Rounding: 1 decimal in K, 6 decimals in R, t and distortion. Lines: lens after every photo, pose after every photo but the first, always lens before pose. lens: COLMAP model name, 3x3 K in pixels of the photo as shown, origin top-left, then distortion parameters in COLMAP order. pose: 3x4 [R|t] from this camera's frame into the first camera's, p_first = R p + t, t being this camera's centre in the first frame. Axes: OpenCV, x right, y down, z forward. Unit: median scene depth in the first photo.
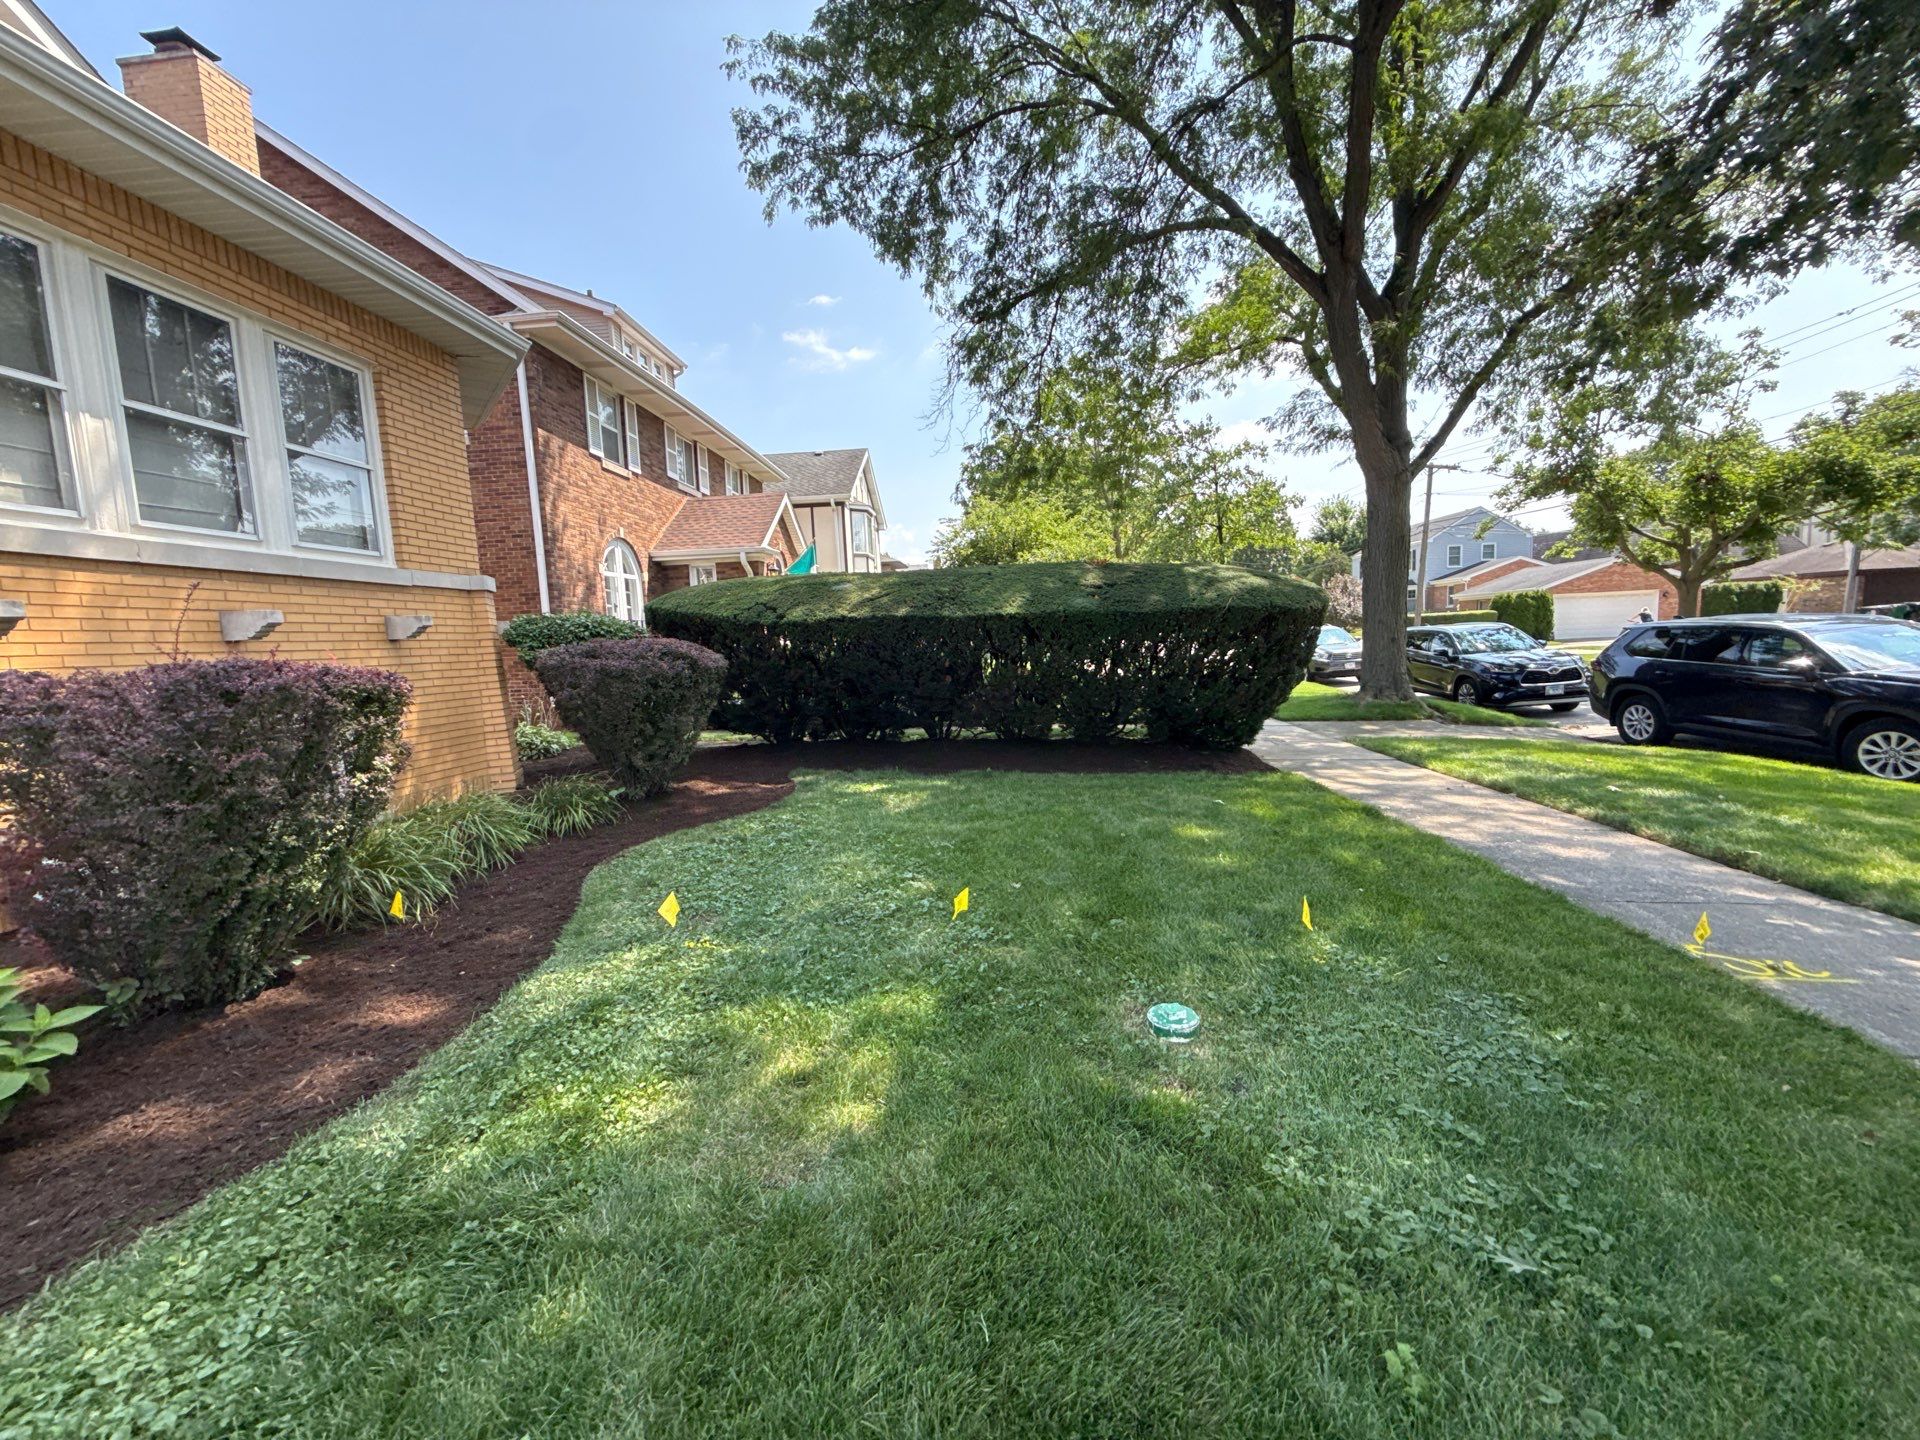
lens RADIAL K [[763.0, 0, 959.6], [0, 763.0, 715.4], [0, 0, 1]] dist [-0.000055, -0.000053]
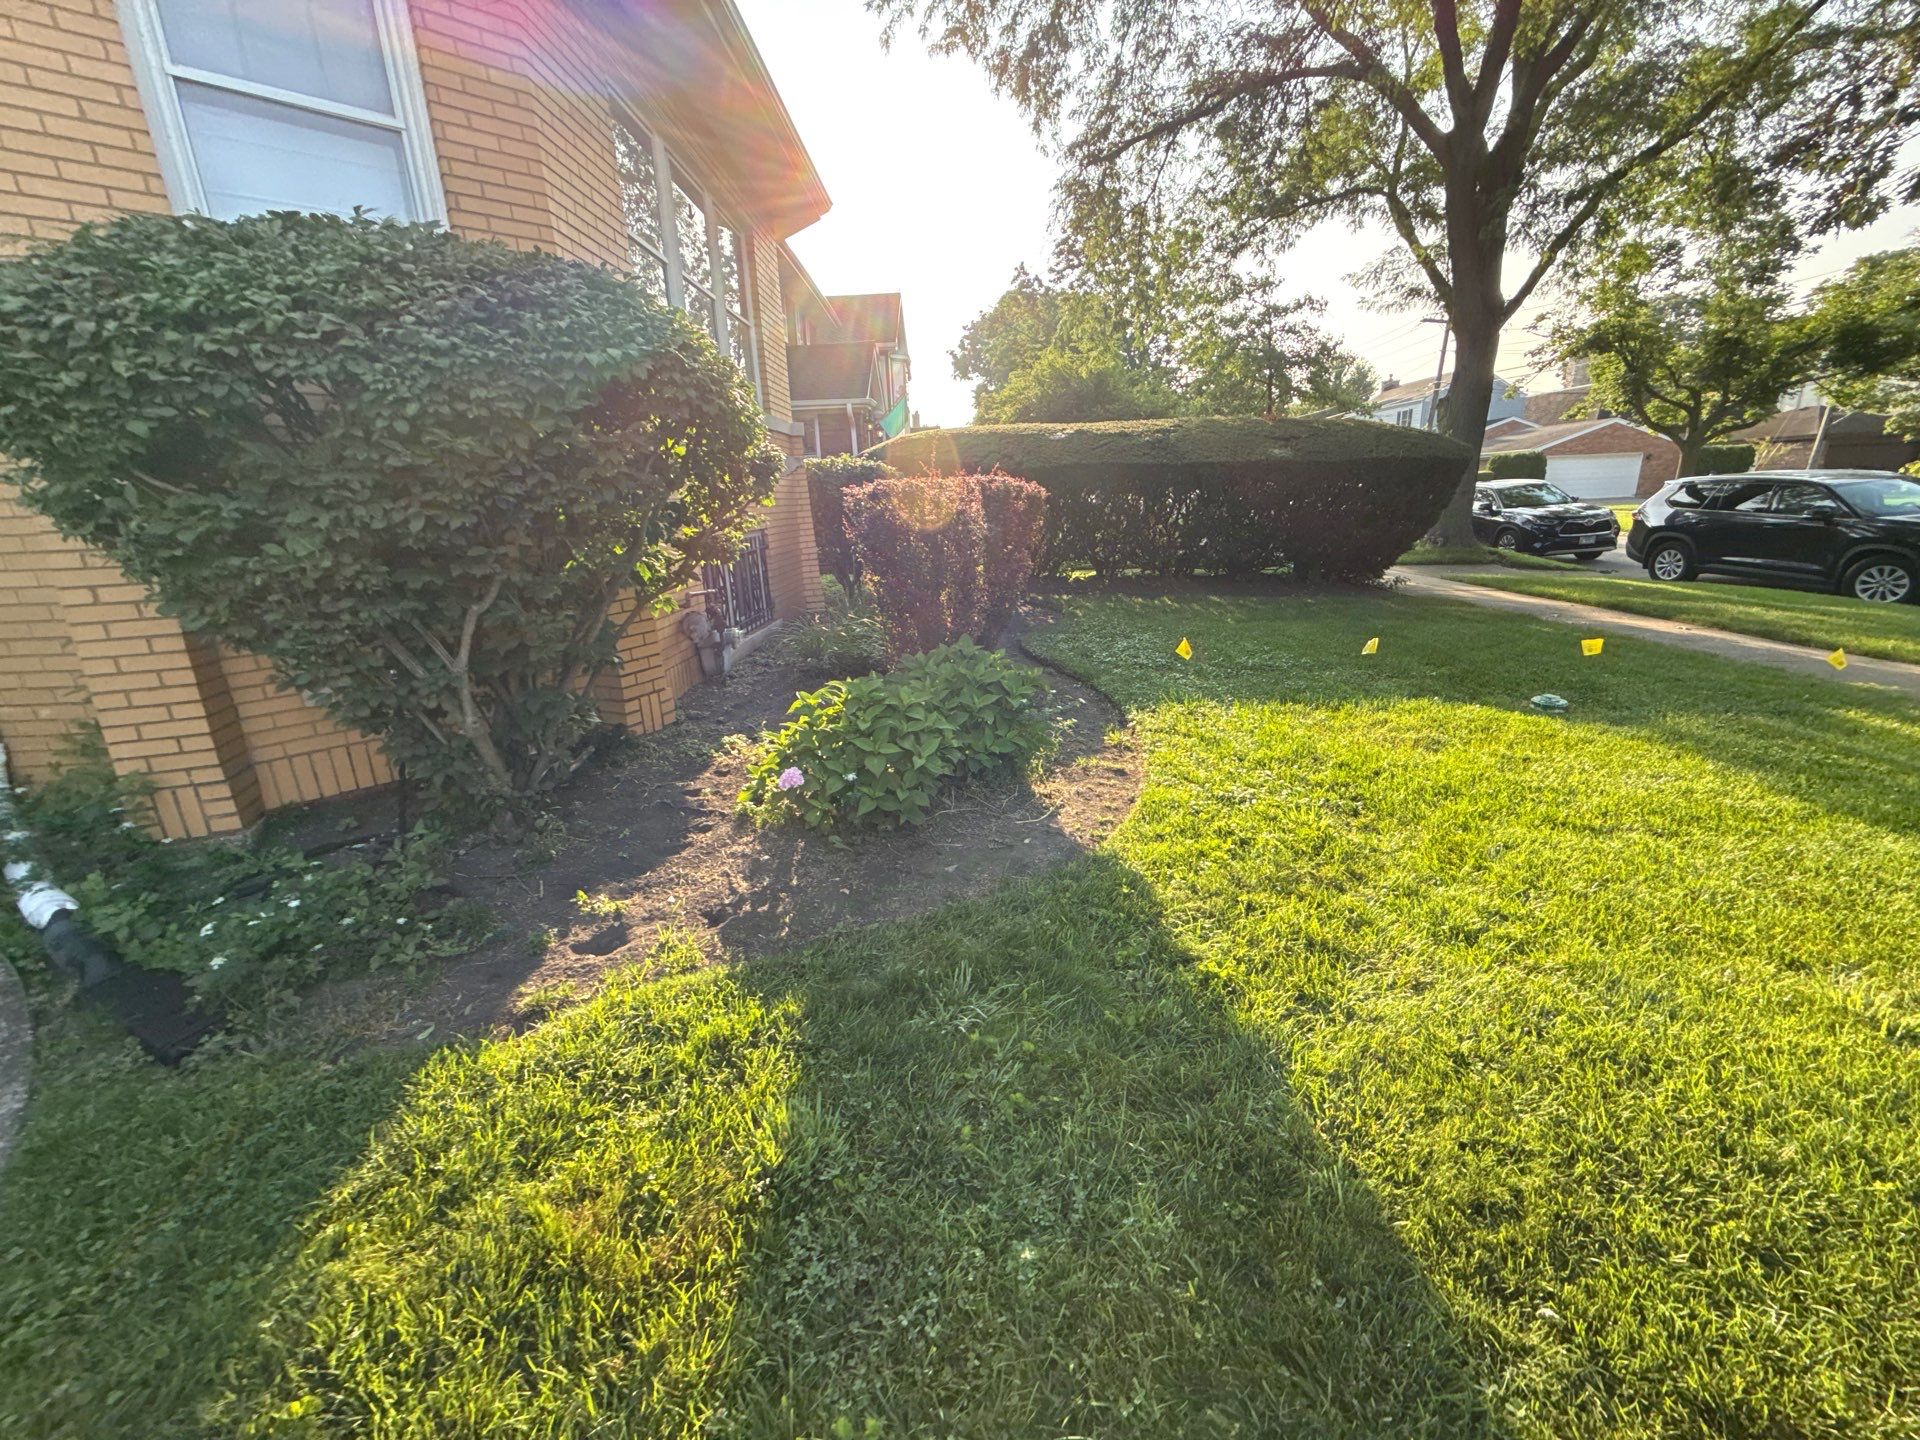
lens RADIAL K [[763.0, 0, 955.1], [0, 763.0, 715.5], [0, 0, 1]] dist [-0.000055, -0.000053]
pose [[0.998685, -0.008899, 0.050481, -0.236255], [-0.000005, 0.984799, 0.173699, 0.029341], [-0.051259, -0.173471, 0.983504, -0.125574]]
